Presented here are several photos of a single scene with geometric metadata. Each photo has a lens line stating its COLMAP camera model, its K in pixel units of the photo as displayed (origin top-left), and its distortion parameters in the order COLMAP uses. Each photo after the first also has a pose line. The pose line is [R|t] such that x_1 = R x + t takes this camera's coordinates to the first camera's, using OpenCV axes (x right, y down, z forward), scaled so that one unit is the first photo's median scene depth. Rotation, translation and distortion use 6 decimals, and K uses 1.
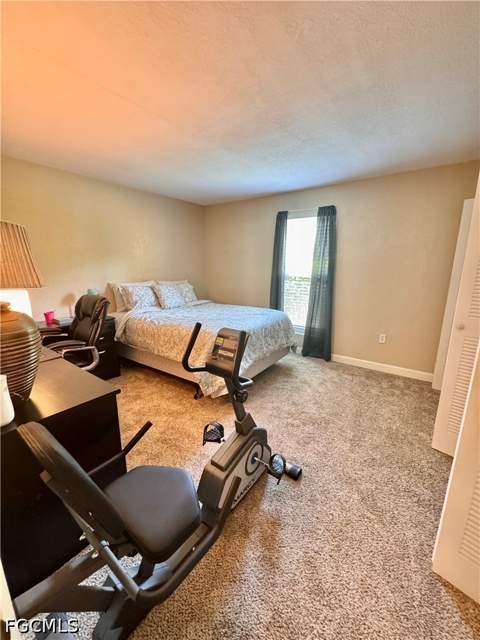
lens RADIAL K [[254.4, 0, 239.9], [0, 254.4, 318.9], [0, 0, 1]] dist [0.001337, -0.000357]
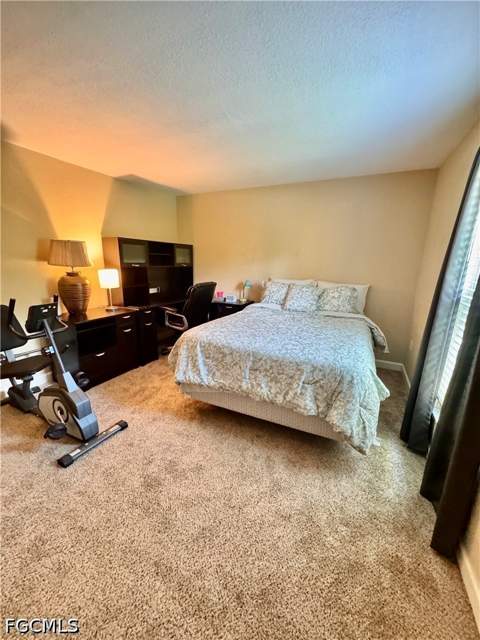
lens RADIAL K [[254.4, 0, 239.1], [0, 254.4, 322.1], [0, 0, 1]] dist [0.001337, -0.000357]
pose [[0.183020, 0.235716, -0.954433, 0.740039], [-0.234949, 0.953186, 0.190355, -0.173455], [0.954622, 0.189404, 0.229833, 0.830152]]
